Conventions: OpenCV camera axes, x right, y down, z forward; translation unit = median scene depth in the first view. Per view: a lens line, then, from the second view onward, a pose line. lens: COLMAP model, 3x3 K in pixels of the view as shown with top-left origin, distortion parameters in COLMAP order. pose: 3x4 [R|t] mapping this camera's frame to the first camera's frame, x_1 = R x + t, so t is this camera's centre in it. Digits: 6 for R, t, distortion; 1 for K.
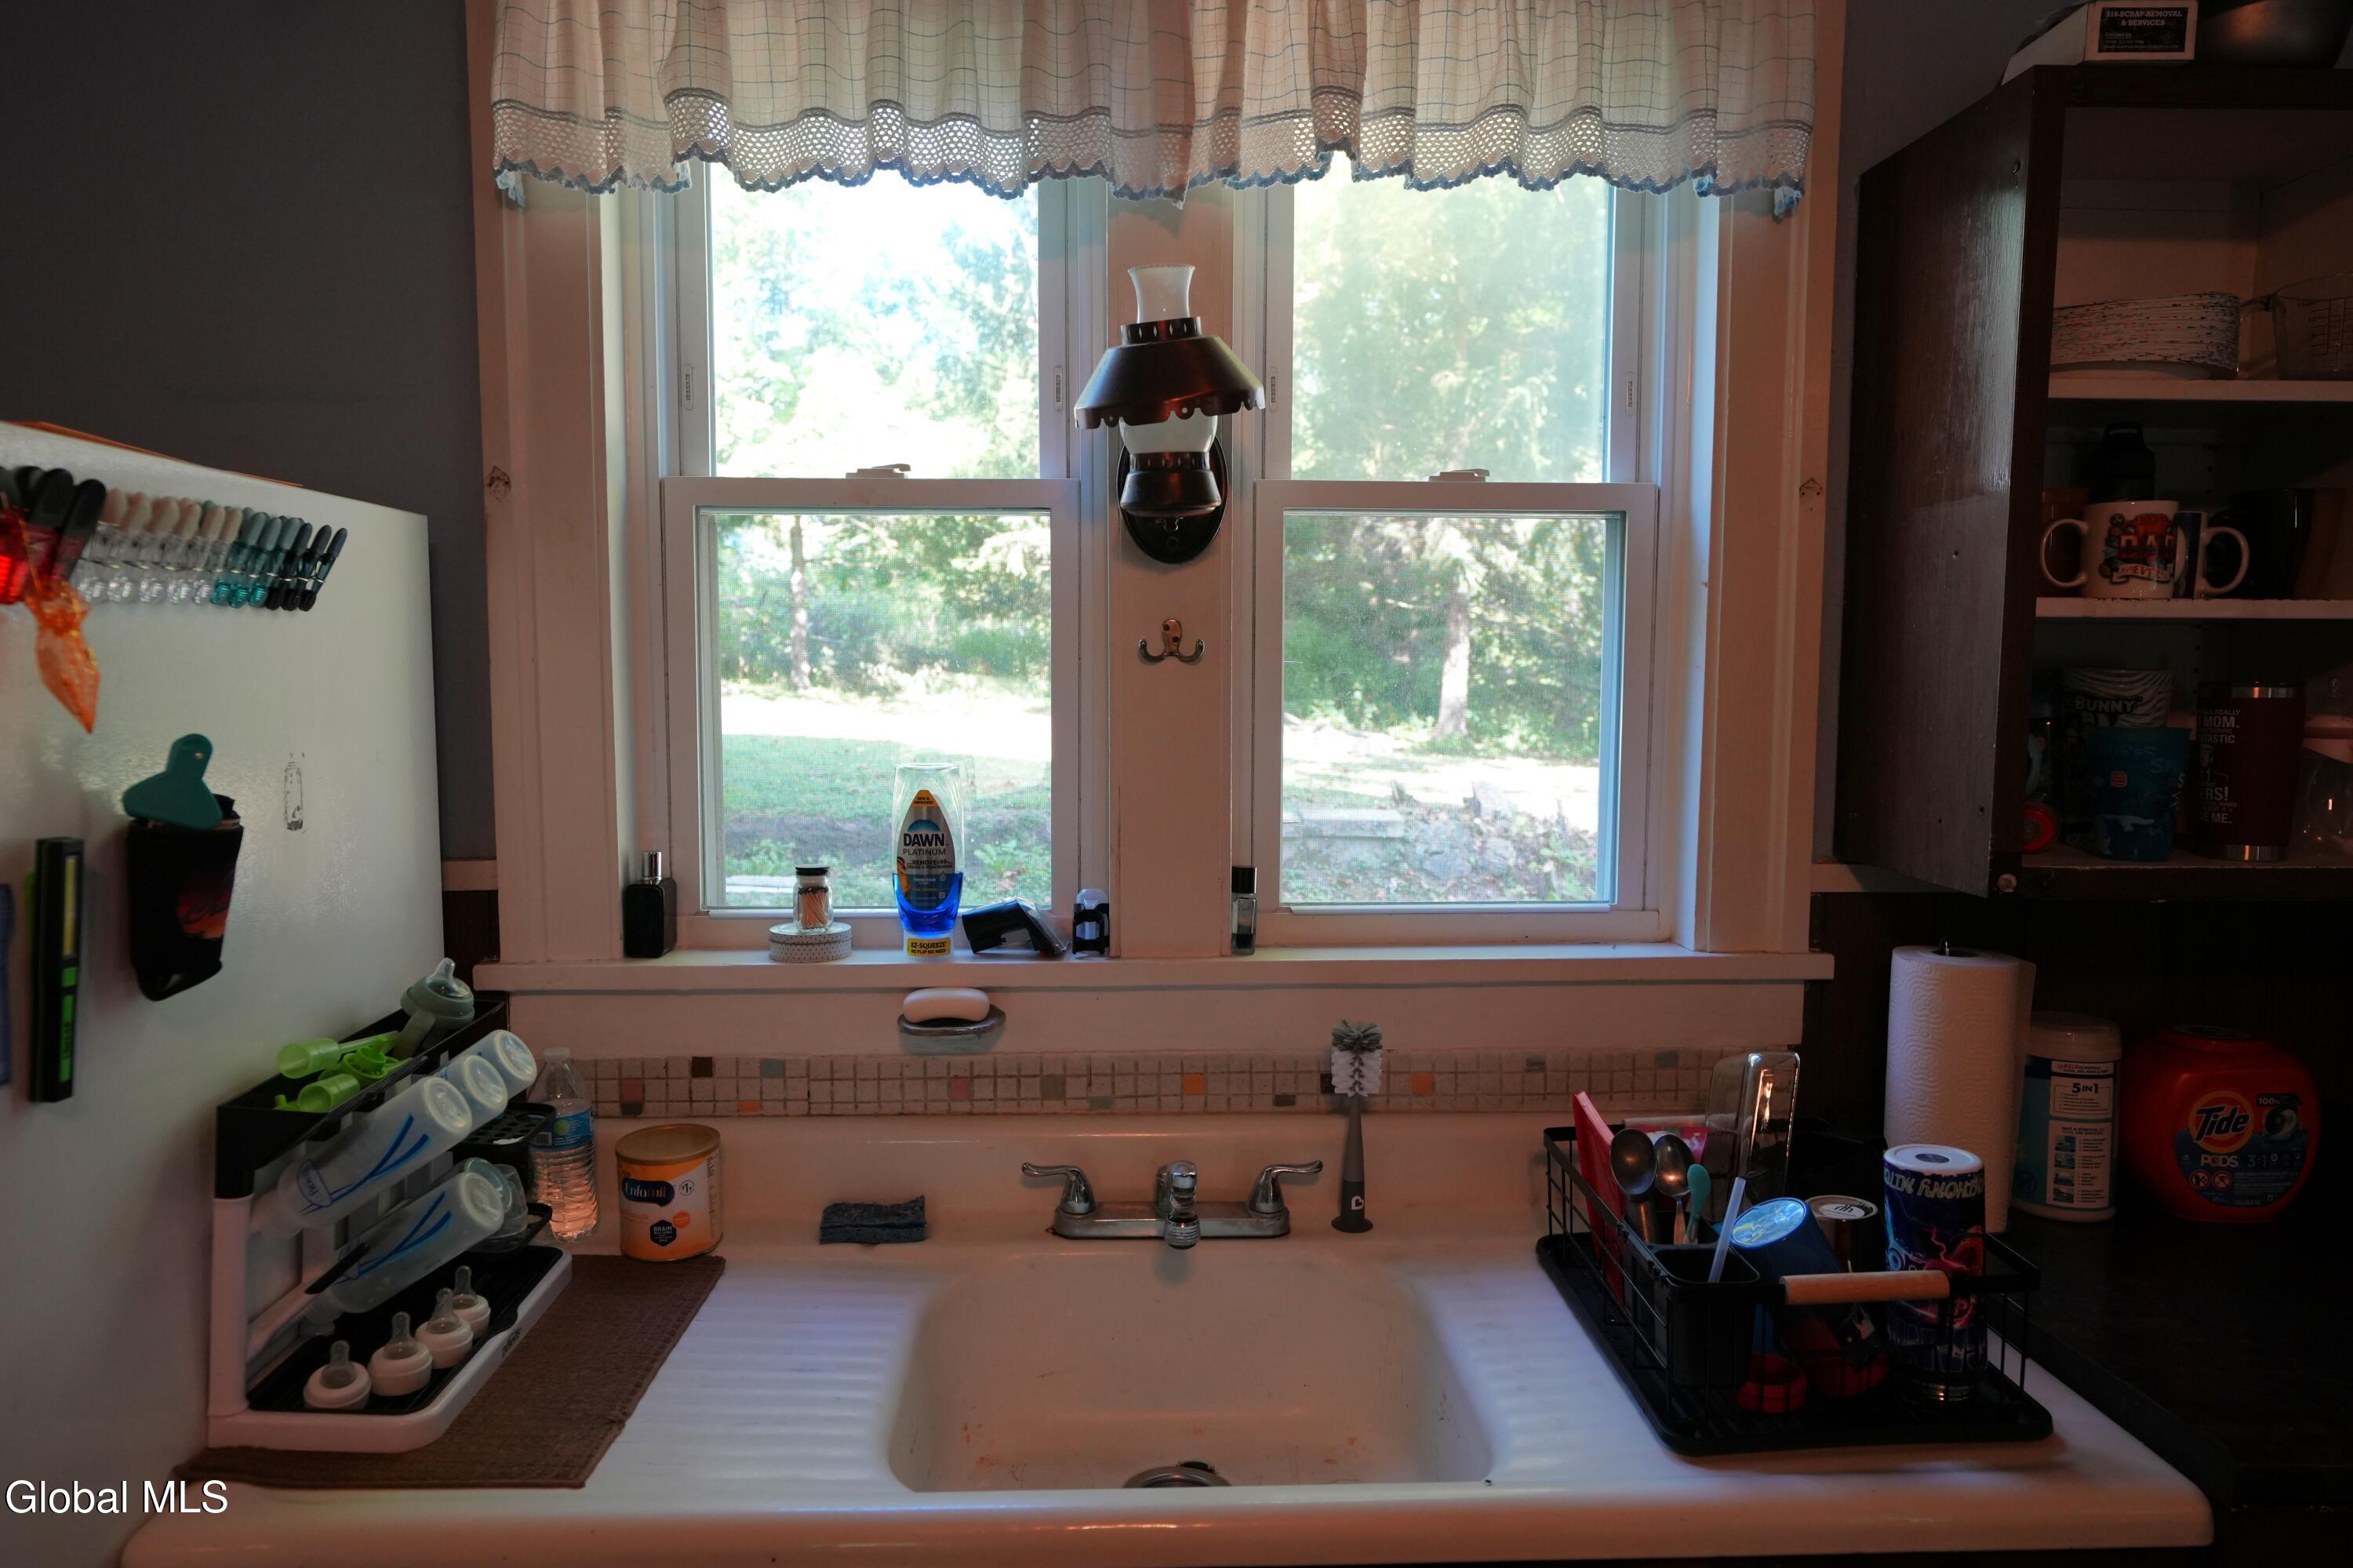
lens RADIAL K [[1498.0, 0, 1176.5], [0, 1498.0, 784.0], [0, 0, 1]] dist [-0.009944, 0.000120]
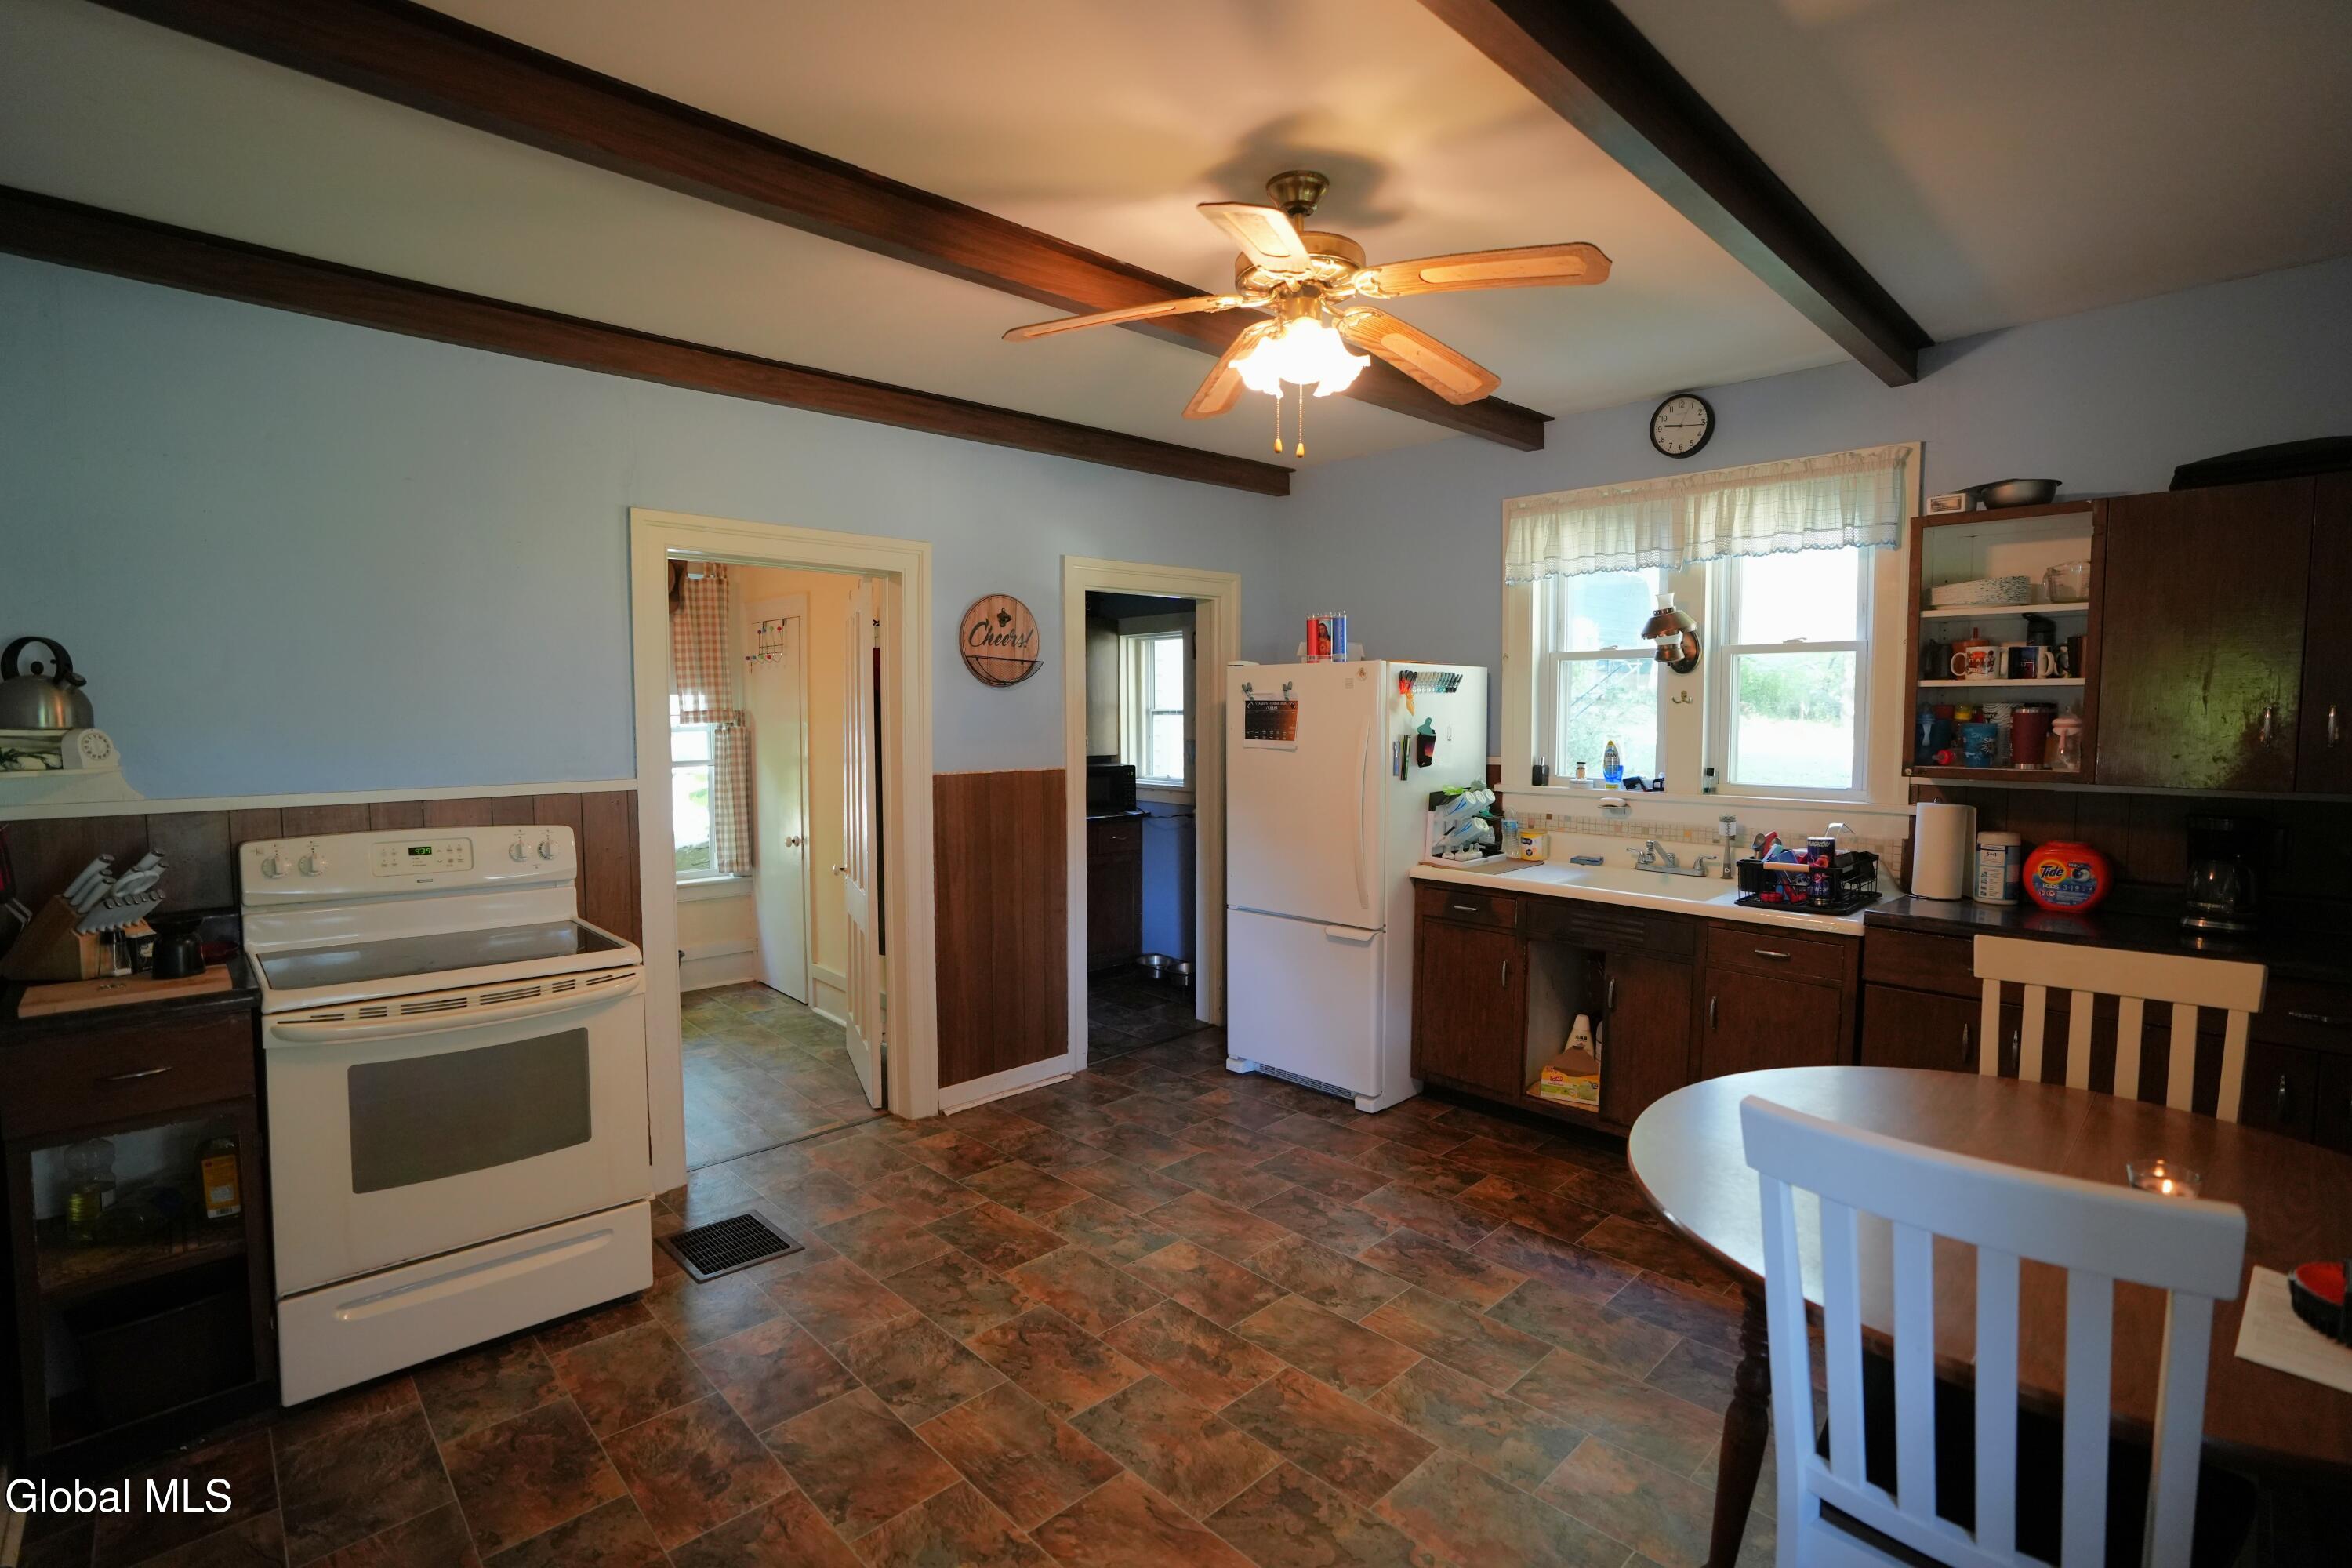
lens RADIAL K [[1081.8, 0, 1176.6], [0, 1081.8, 777.1], [0, 0, 1]] dist [-0.072361, 0.030569]
pose [[0.658926, 0.042866, -0.750986, 1.055985], [-0.055661, 0.998416, 0.008152, 0.127790], [0.750146, 0.036429, 0.660268, -1.417785]]
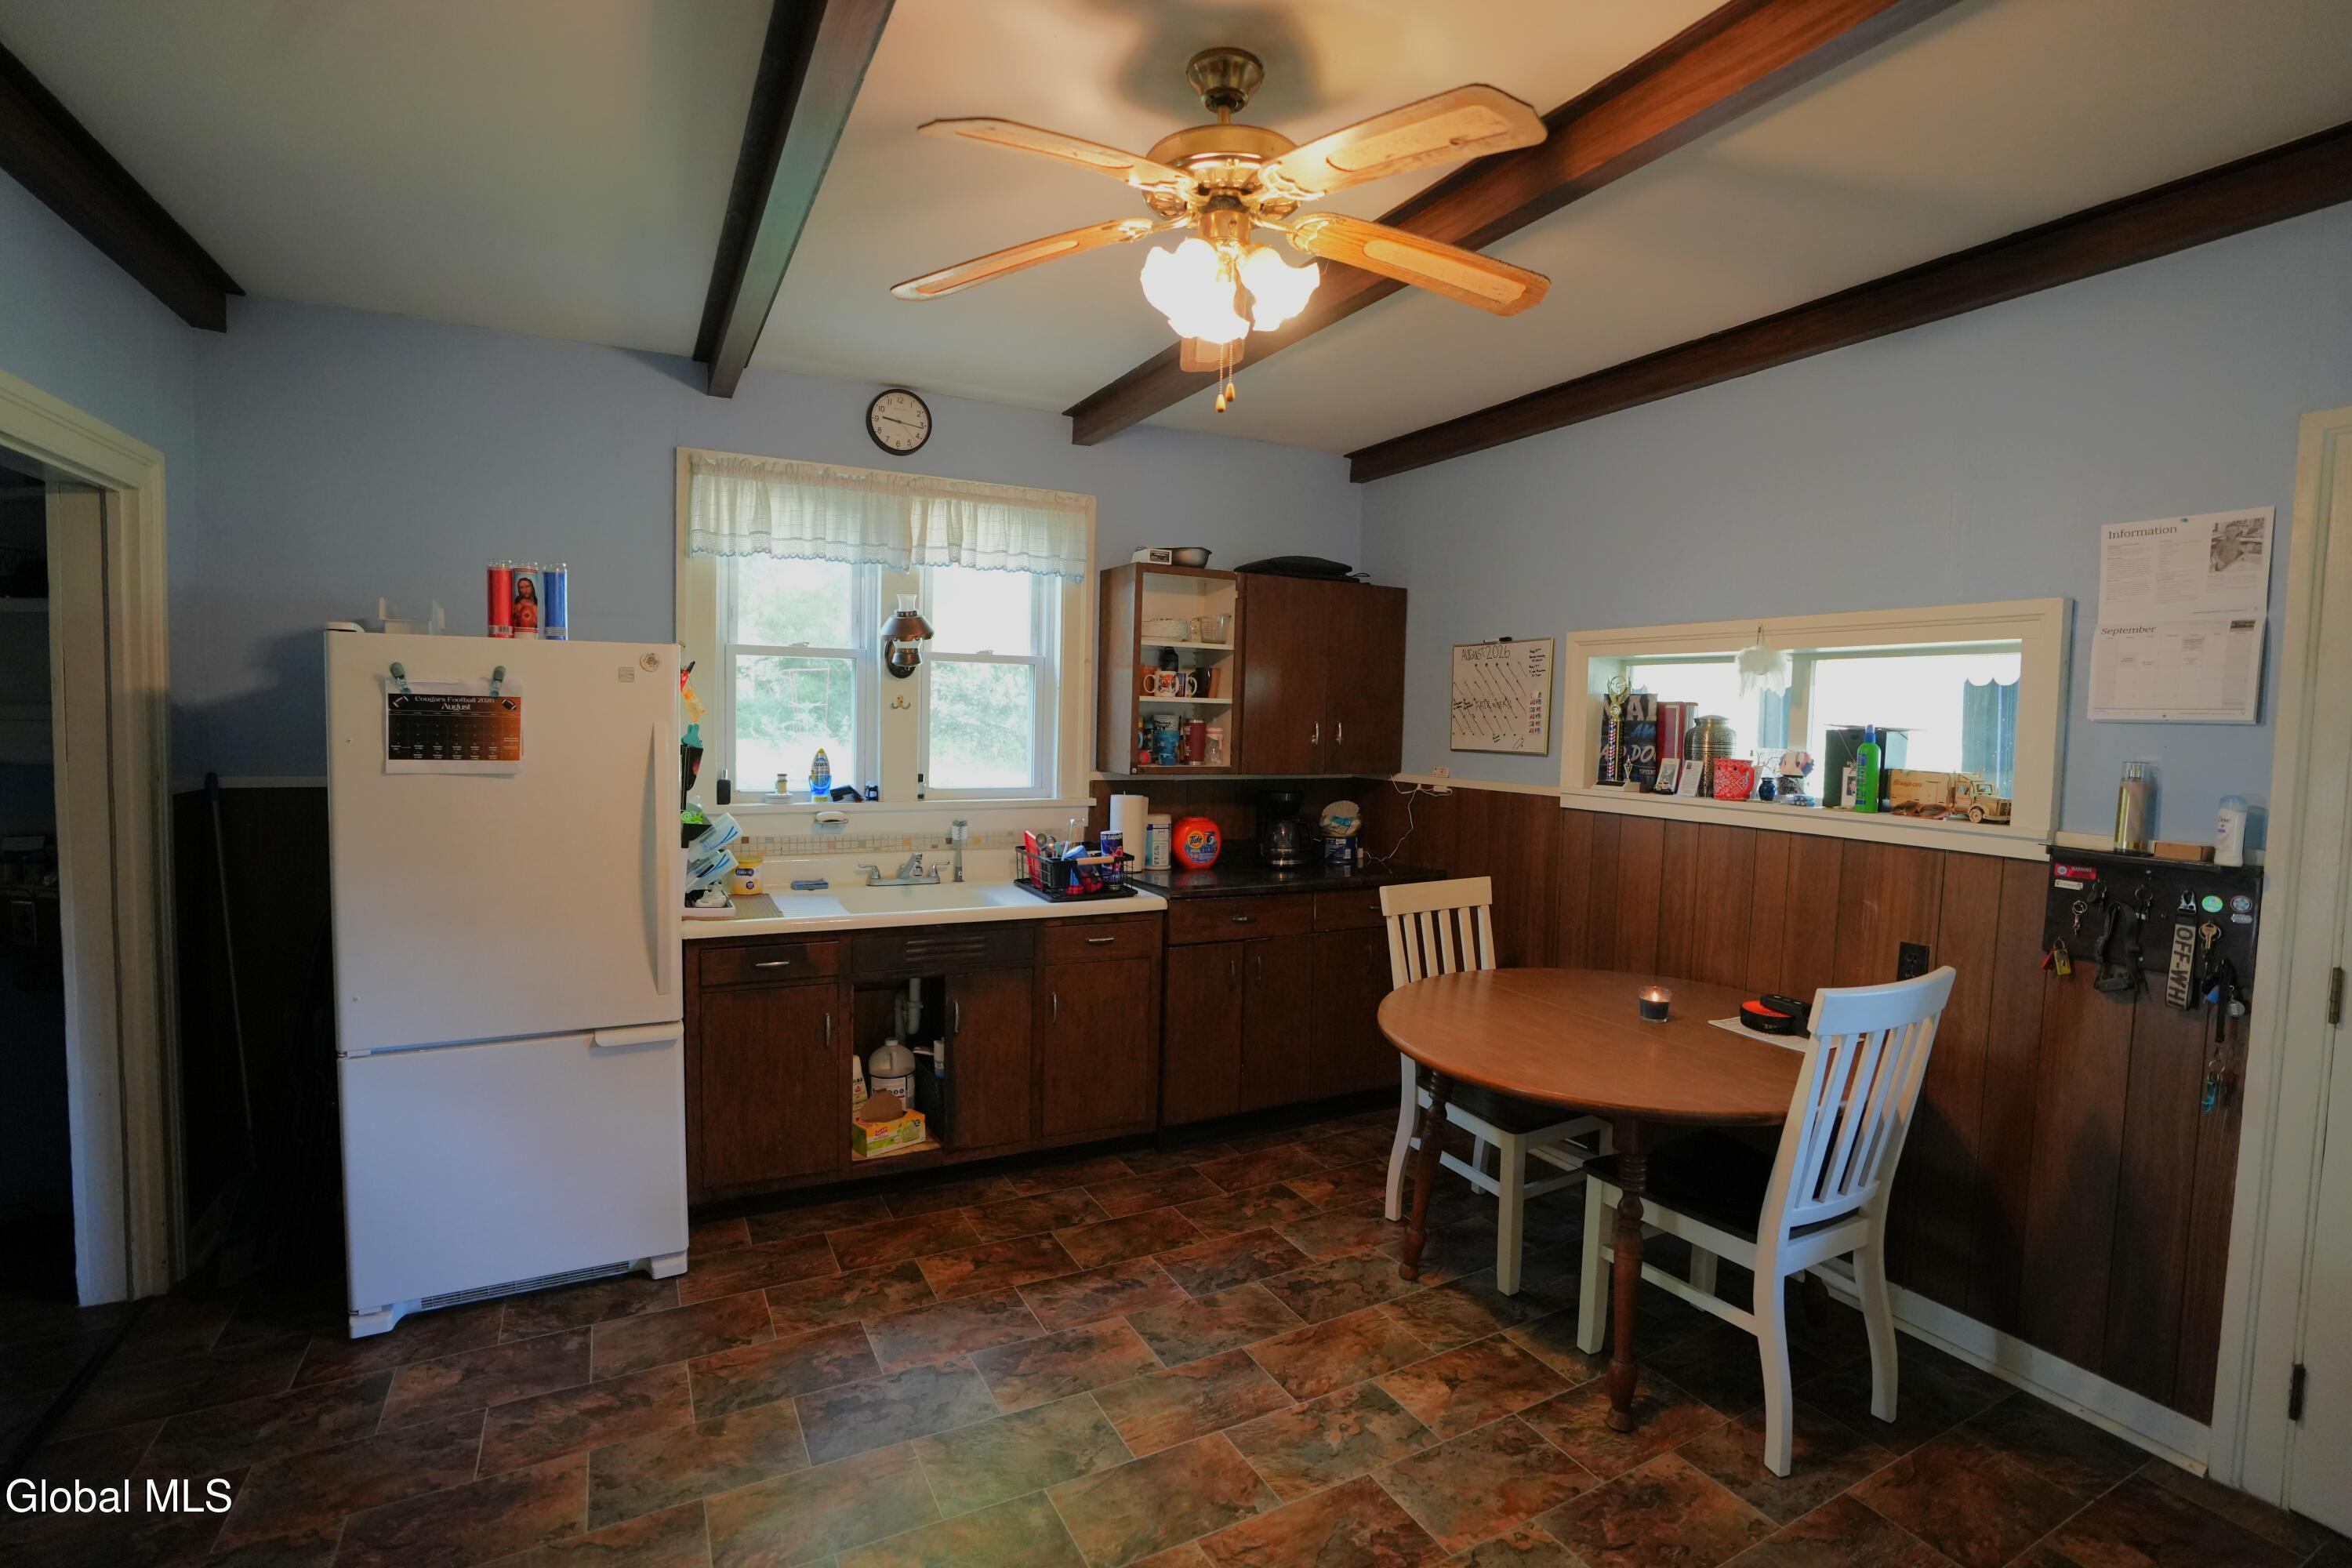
lens RADIAL K [[1081.8, 0, 1176.6], [0, 1081.8, 777.1], [0, 0, 1]] dist [-0.072361, 0.030569]
pose [[0.907079, -0.007227, 0.420898, -0.448696], [0.014425, 0.999799, -0.013922, 0.108554], [-0.420713, 0.018700, 0.907001, -1.368921]]
